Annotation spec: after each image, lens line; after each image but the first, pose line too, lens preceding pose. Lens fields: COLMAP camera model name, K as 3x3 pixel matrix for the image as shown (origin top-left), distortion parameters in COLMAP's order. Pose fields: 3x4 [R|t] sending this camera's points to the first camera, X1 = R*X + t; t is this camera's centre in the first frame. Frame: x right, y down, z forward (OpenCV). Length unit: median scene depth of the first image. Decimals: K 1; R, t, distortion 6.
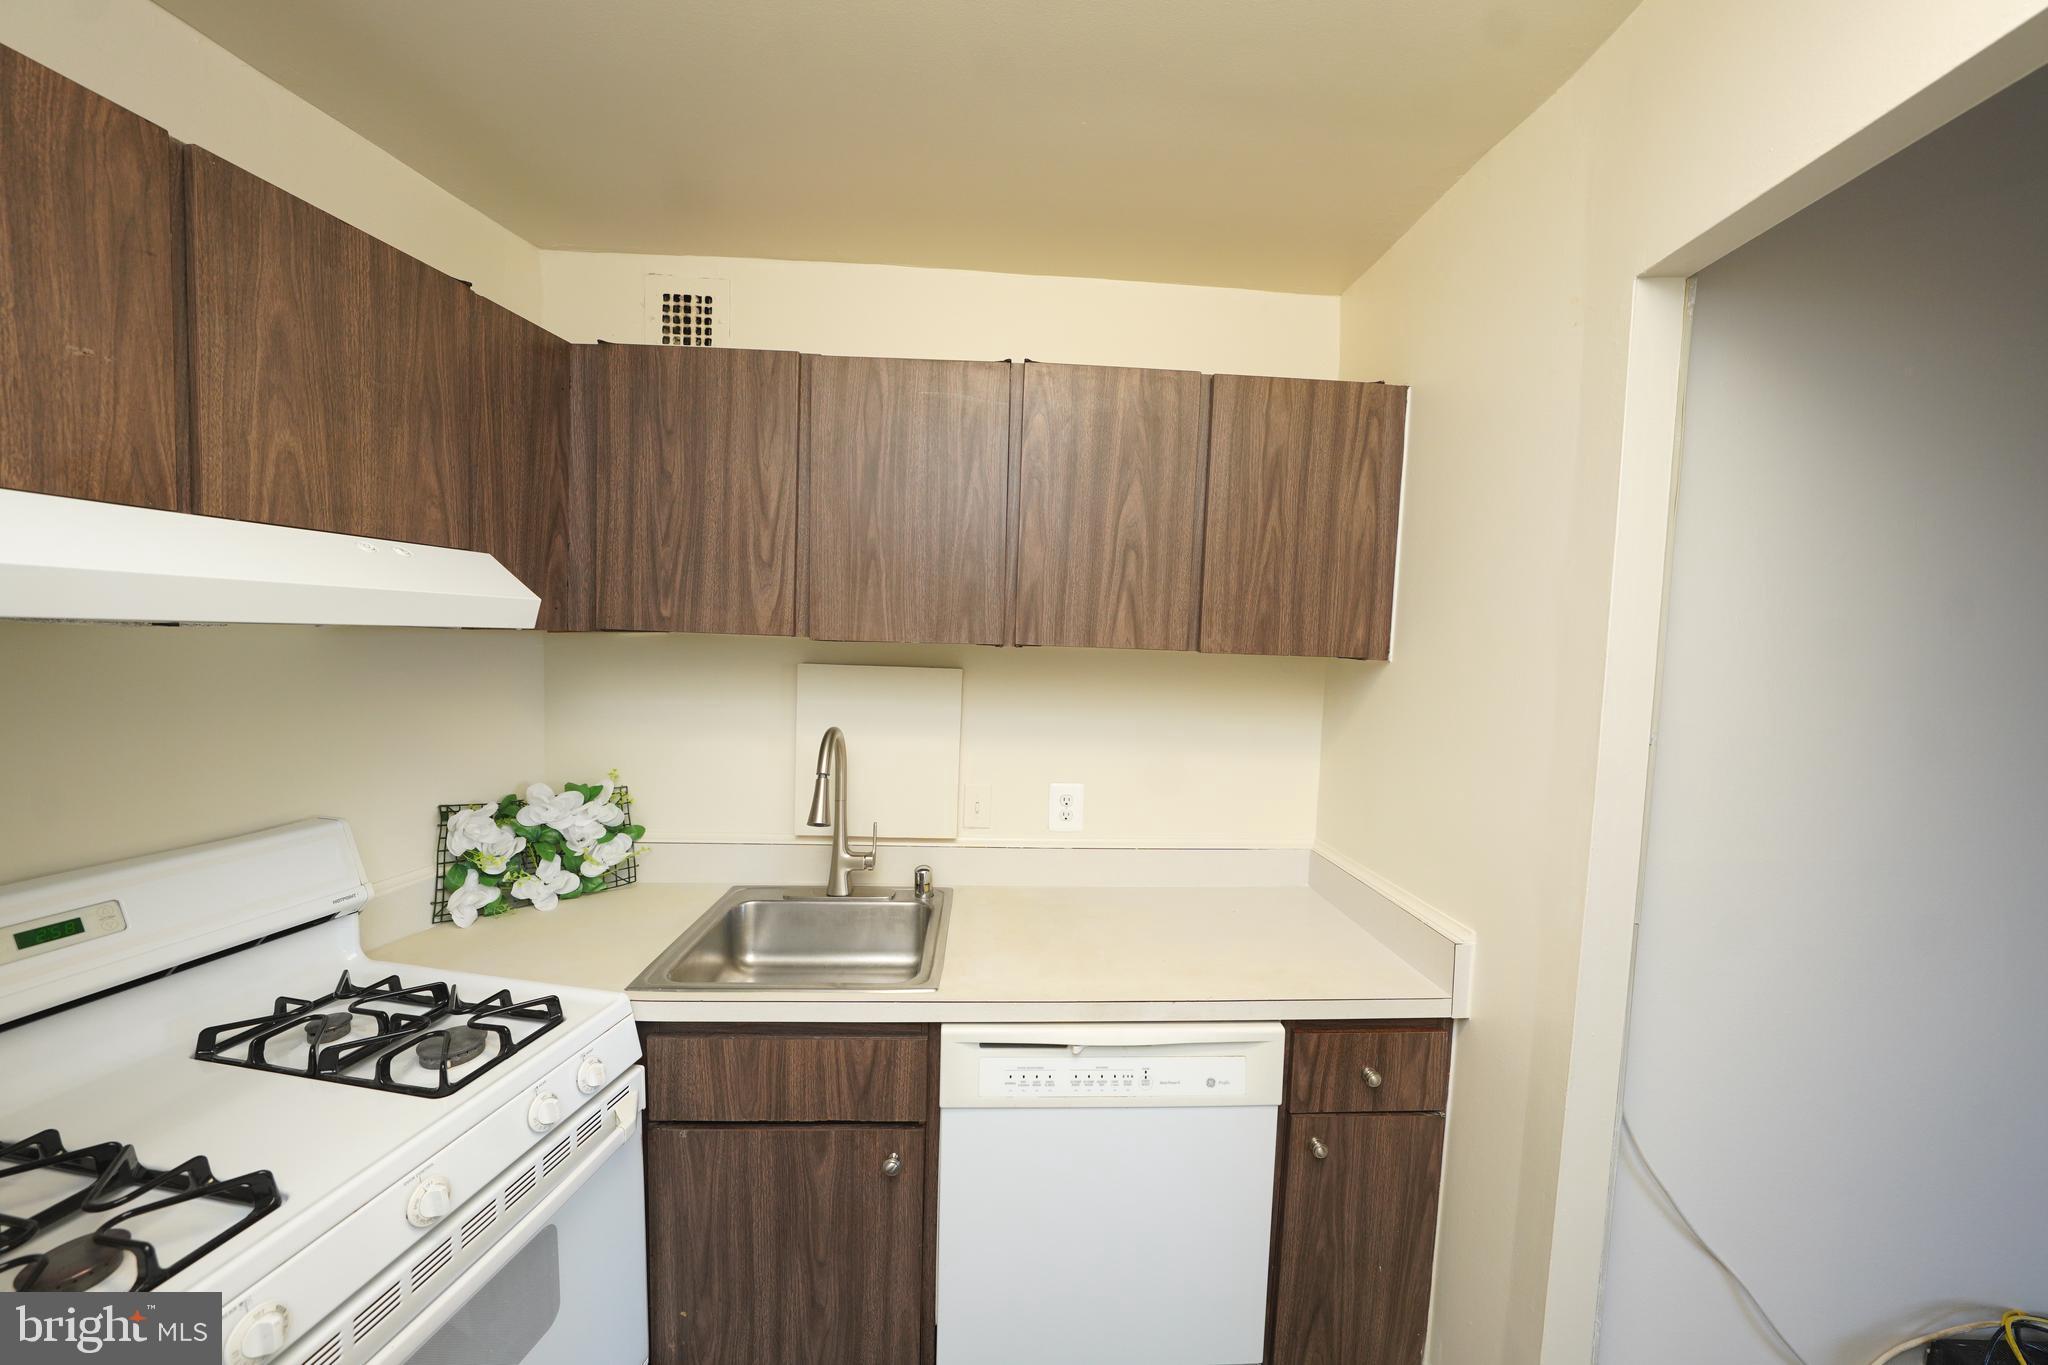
lens RADIAL K [[731.6, 0, 1024.0], [0, 731.6, 682.5], [0, 0, 1]] dist [-0.022685, 0.005425]
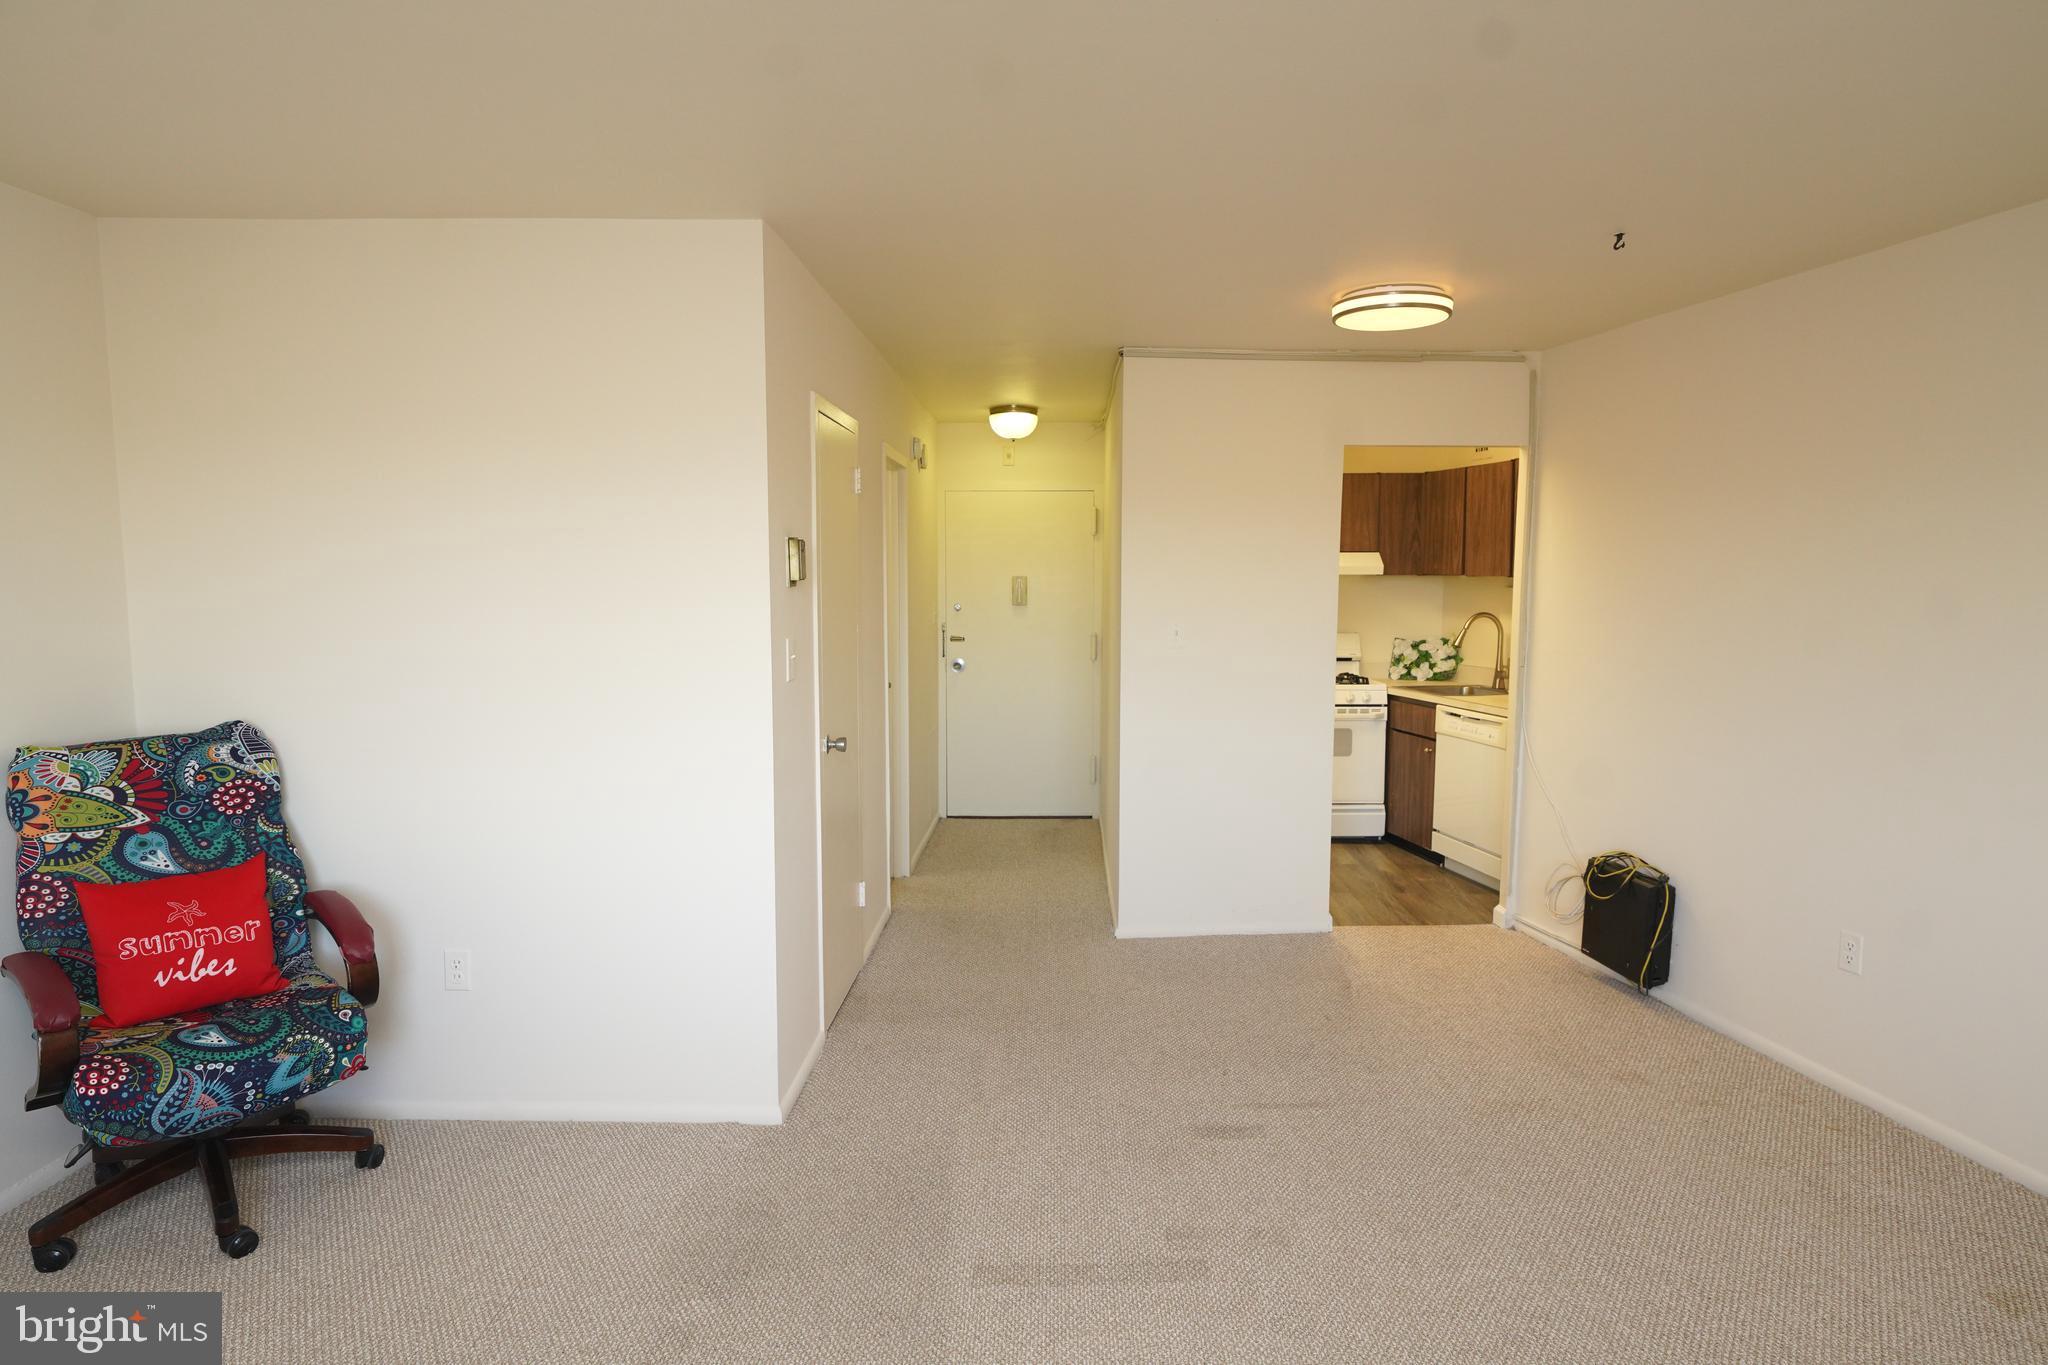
lens RADIAL K [[1153.2, 0, 1026.7], [0, 1153.2, 677.6], [0, 0, 1]] dist [0.023231, -0.014093]
pose [[0.153281, 0.062551, -0.986201, 4.058143], [-0.056964, 0.996894, 0.054376, 0.189790], [0.986539, 0.047843, 0.156368, -1.328702]]
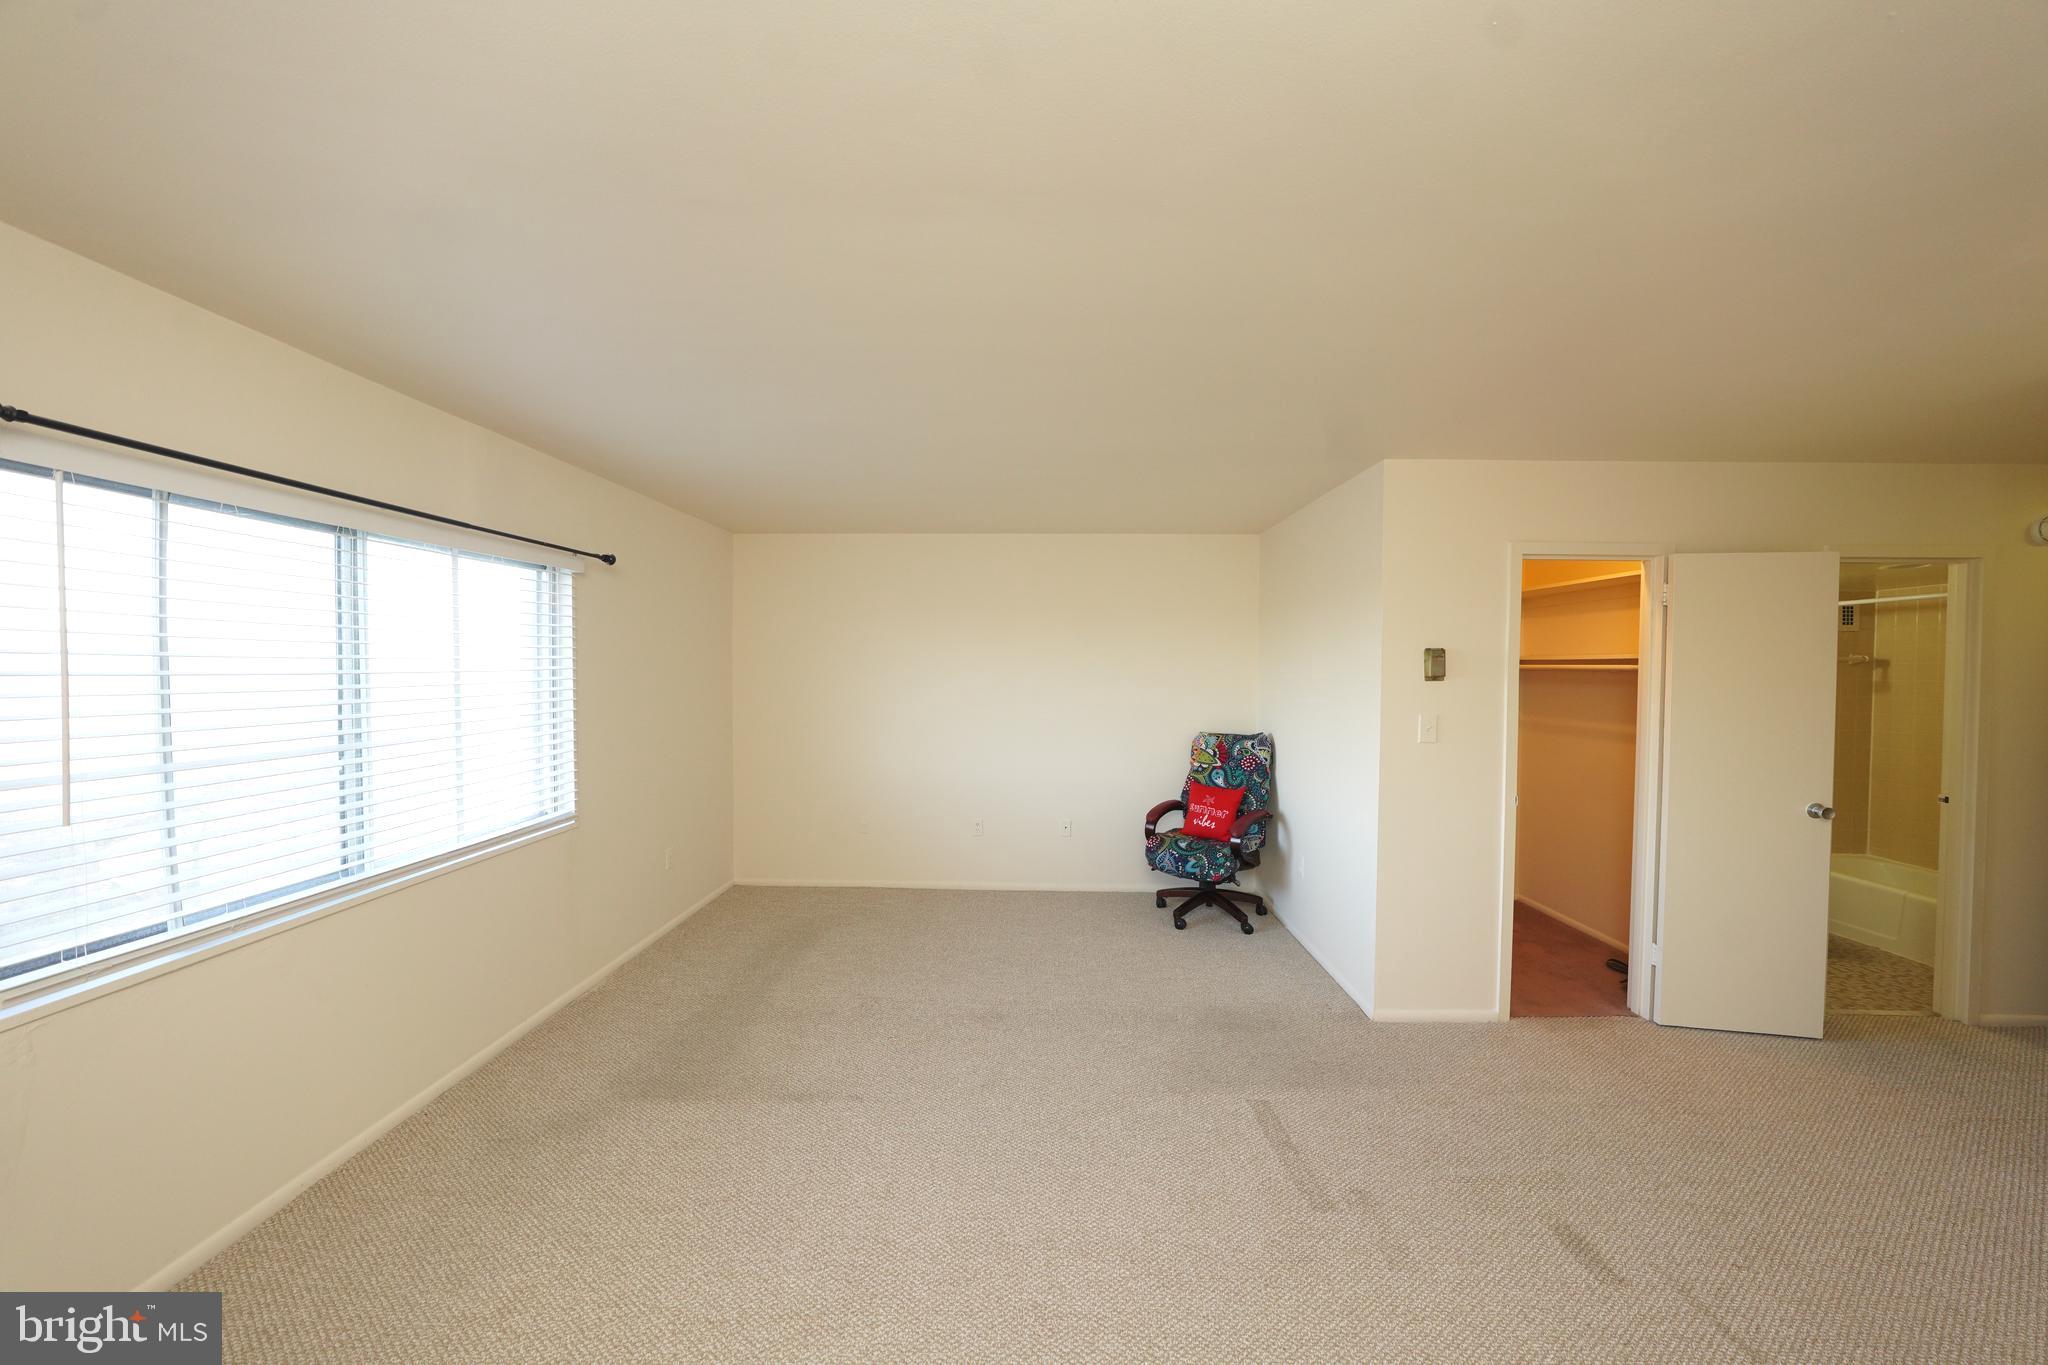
lens RADIAL K [[708.4, 0, 1026.8], [0, 708.4, 681.4], [0, 0, 1]] dist [-0.026140, 0.000015]
pose [[-0.986846, -0.032102, -0.158446, 3.169136], [-0.044629, 0.996097, 0.076149, 0.045154], [0.155383, 0.082219, -0.984427, 0.590942]]
